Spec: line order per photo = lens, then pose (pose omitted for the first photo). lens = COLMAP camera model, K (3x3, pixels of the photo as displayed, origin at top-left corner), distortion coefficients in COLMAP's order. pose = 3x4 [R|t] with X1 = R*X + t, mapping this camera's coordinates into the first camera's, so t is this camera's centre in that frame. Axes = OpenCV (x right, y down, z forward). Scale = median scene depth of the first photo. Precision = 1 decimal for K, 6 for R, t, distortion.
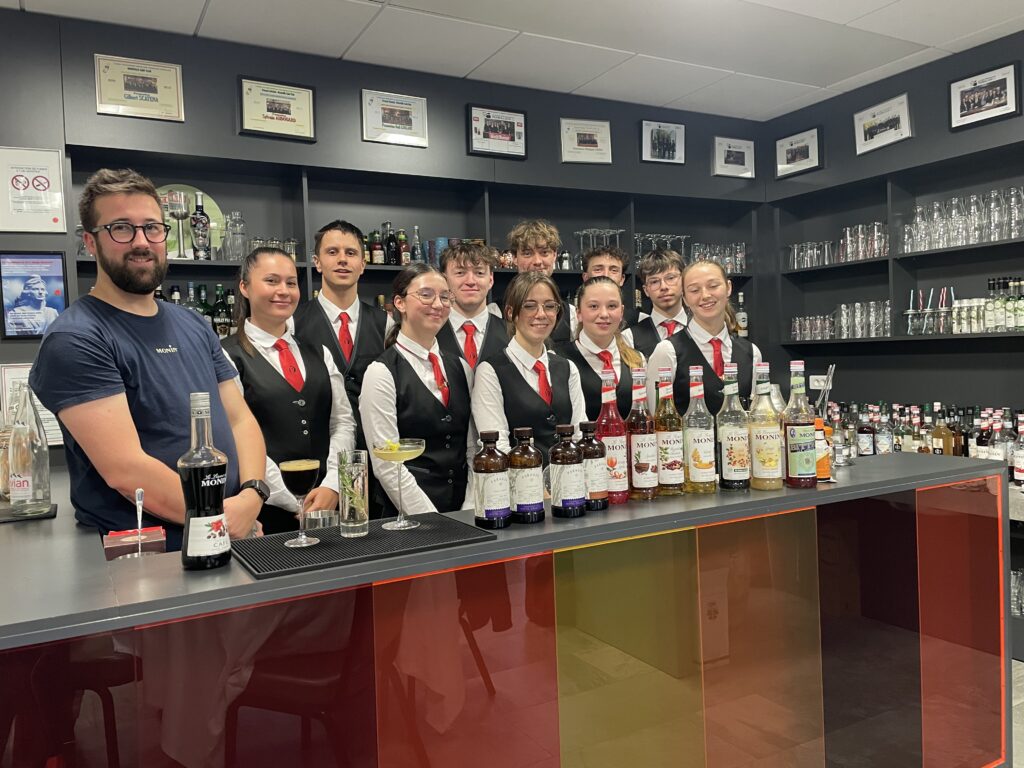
lens RADIAL K [[808.9, 0, 511.8], [0, 808.9, 380.8], [0, 0, 1]] dist [0.059382, -0.072794]
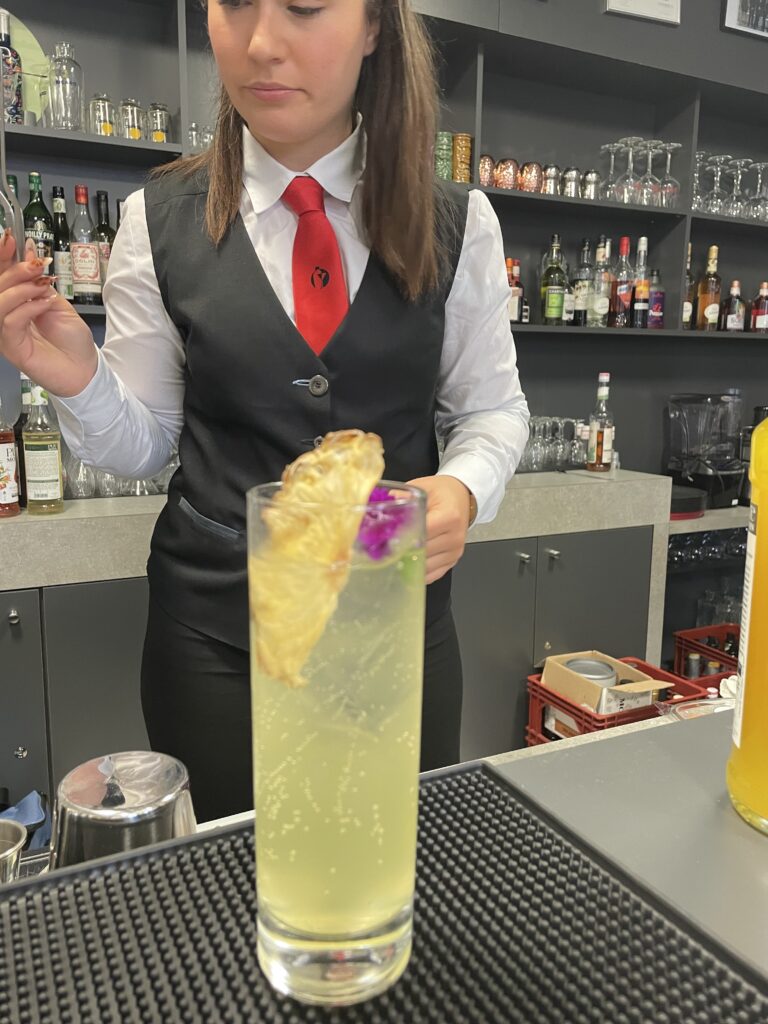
lens RADIAL K [[787.2, 0, 402.8], [0, 787.2, 505.8], [0, 0, 1]] dist [0.010817, -0.016791]
pose [[0.998067, 0.051395, -0.034943, -0.055646], [-0.046349, 0.990111, 0.132409, 0.031930], [0.041402, -0.130534, 0.990579, 0.389254]]
